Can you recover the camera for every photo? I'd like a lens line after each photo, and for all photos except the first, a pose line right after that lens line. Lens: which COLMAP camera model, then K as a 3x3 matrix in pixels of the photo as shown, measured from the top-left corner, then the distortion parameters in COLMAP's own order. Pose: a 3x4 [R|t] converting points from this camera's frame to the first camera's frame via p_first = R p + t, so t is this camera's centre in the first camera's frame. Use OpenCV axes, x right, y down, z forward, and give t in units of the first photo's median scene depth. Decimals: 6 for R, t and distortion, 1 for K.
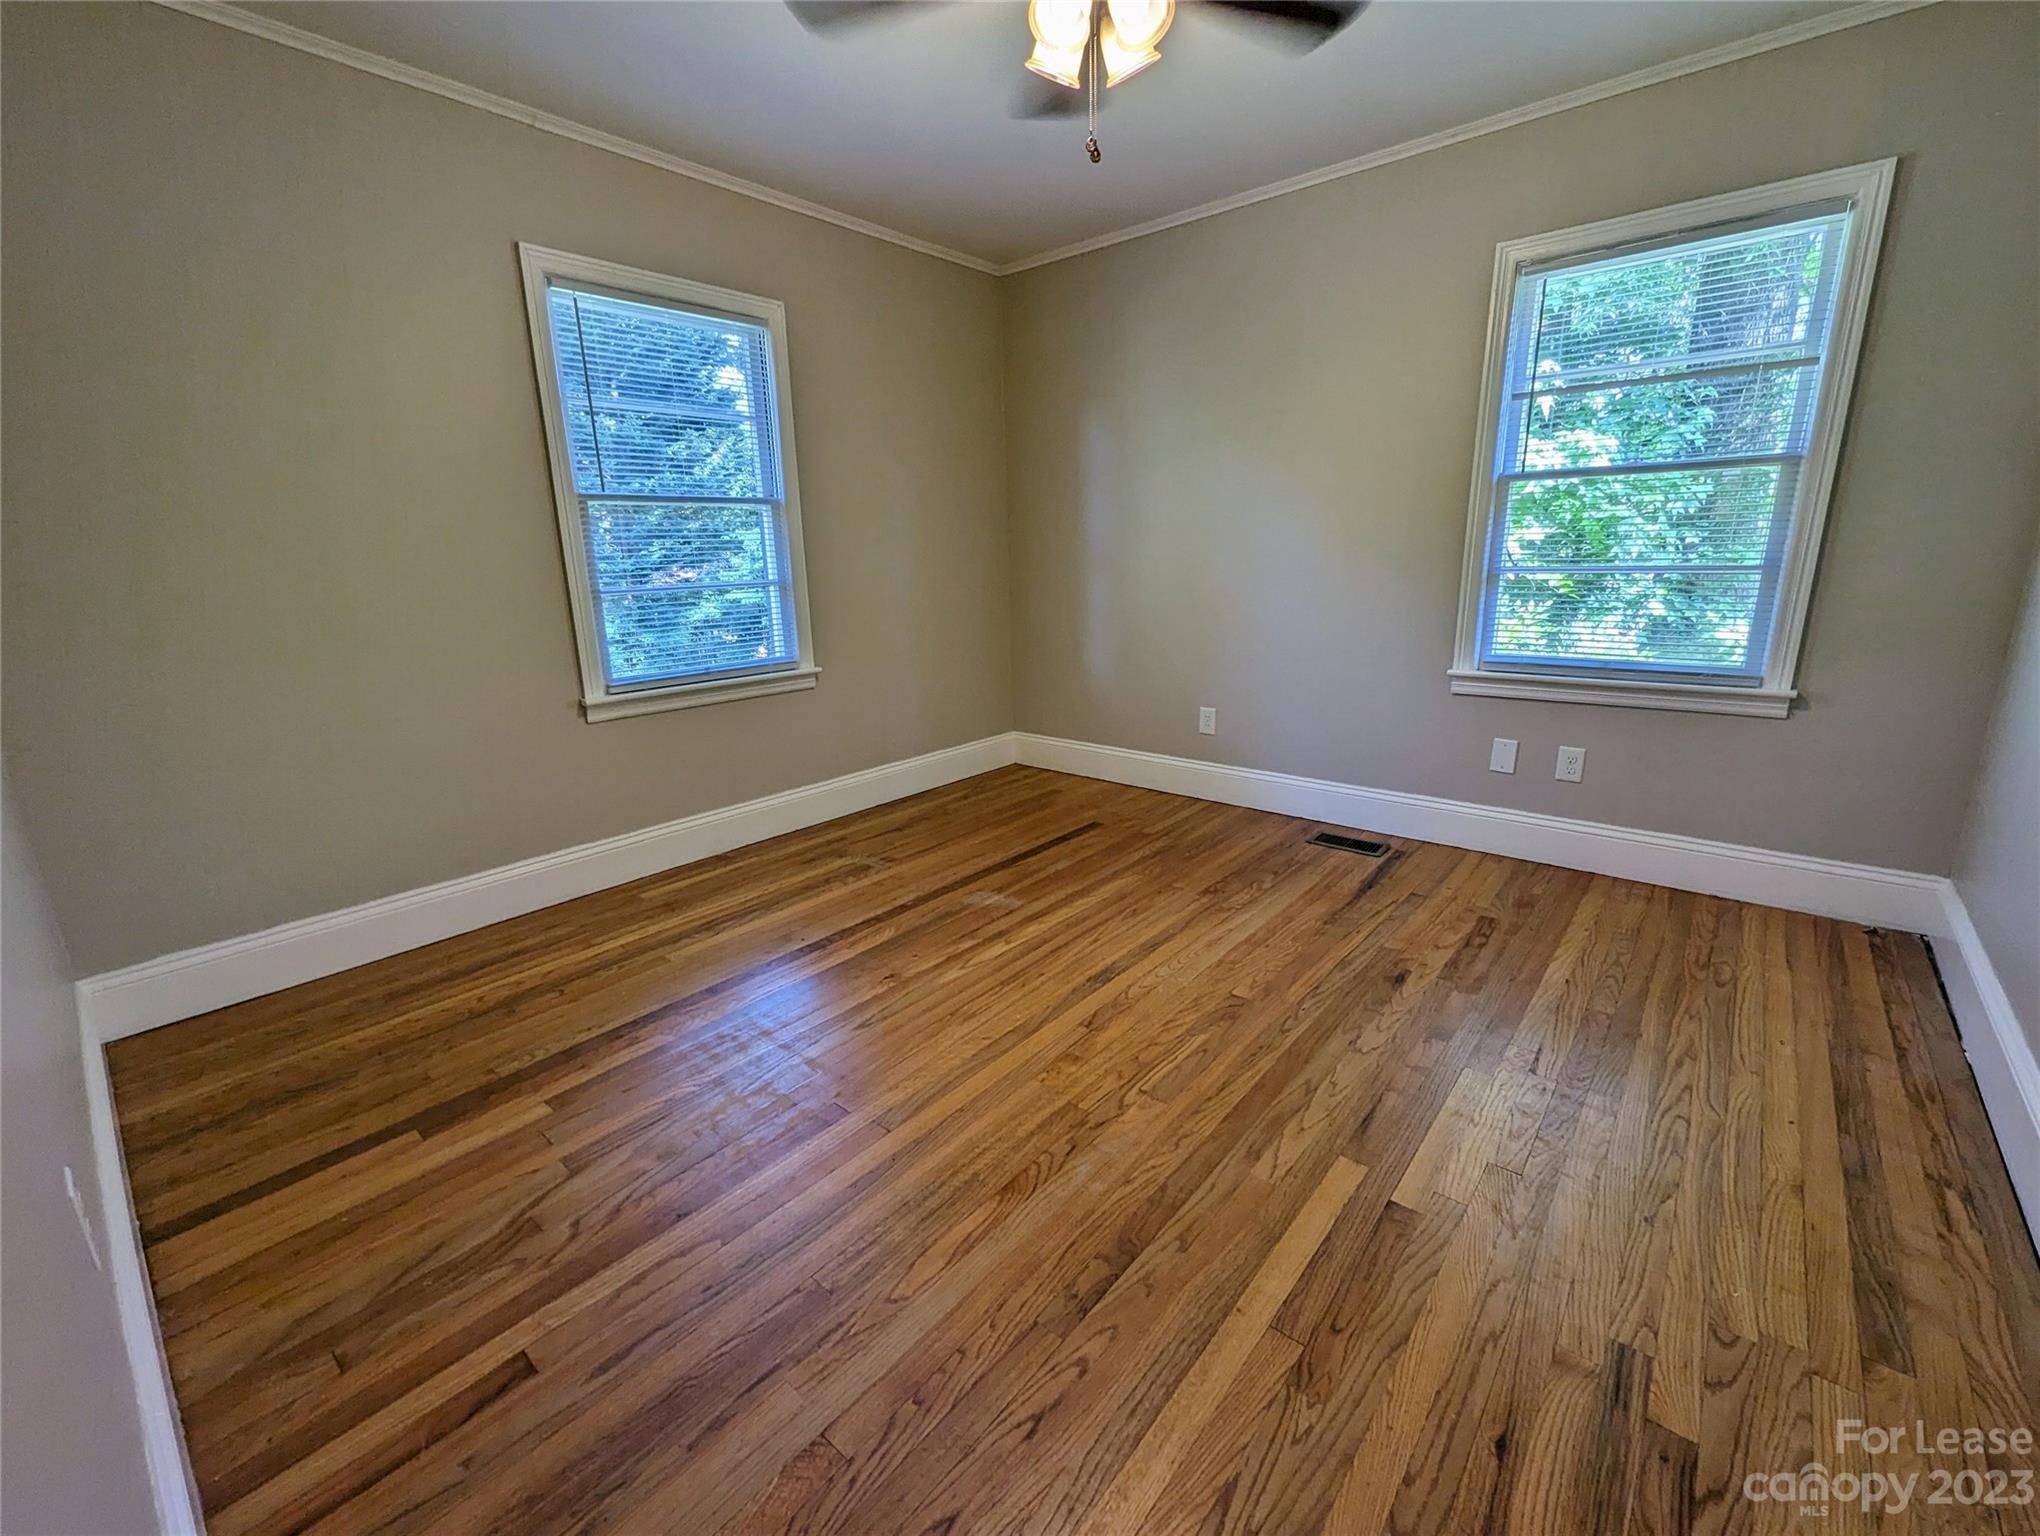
lens RADIAL K [[848.5, 0, 1024.8], [0, 848.5, 756.6], [0, 0, 1]] dist [0.001244, -0.001884]
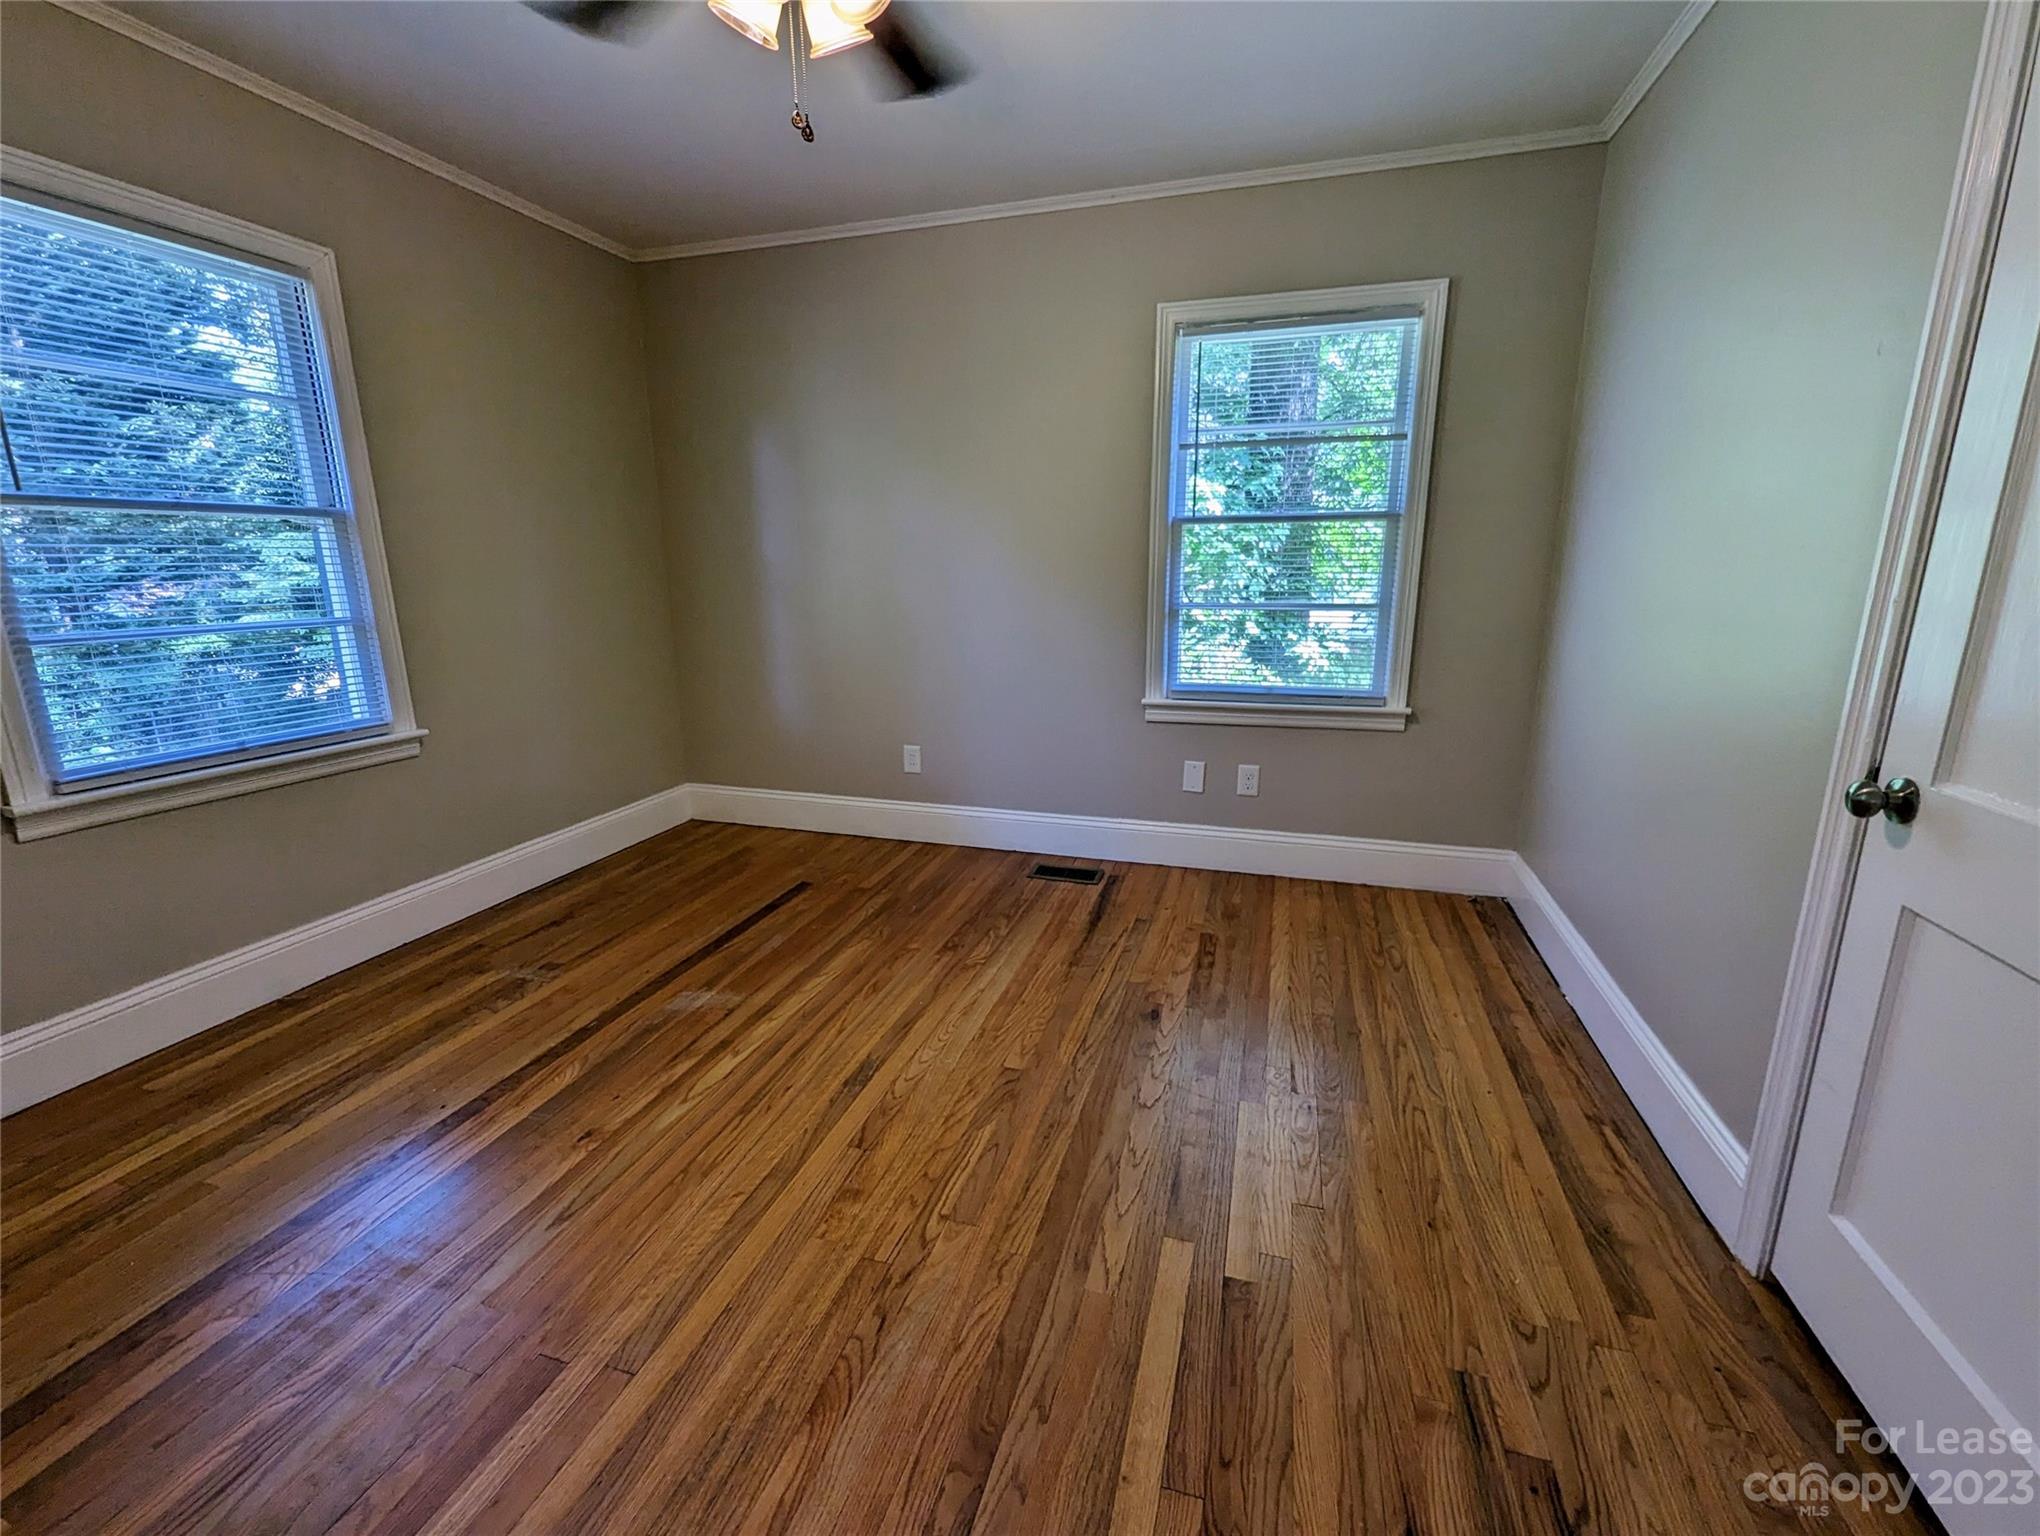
lens RADIAL K [[848.5, 0, 1028.2], [0, 848.5, 758.6], [0, 0, 1]] dist [0.001244, -0.001884]
pose [[0.915606, -0.072651, 0.395458, -0.065699], [0.079960, 0.996796, -0.002008, -0.046574], [-0.394045, 0.033459, 0.918482, 0.108187]]
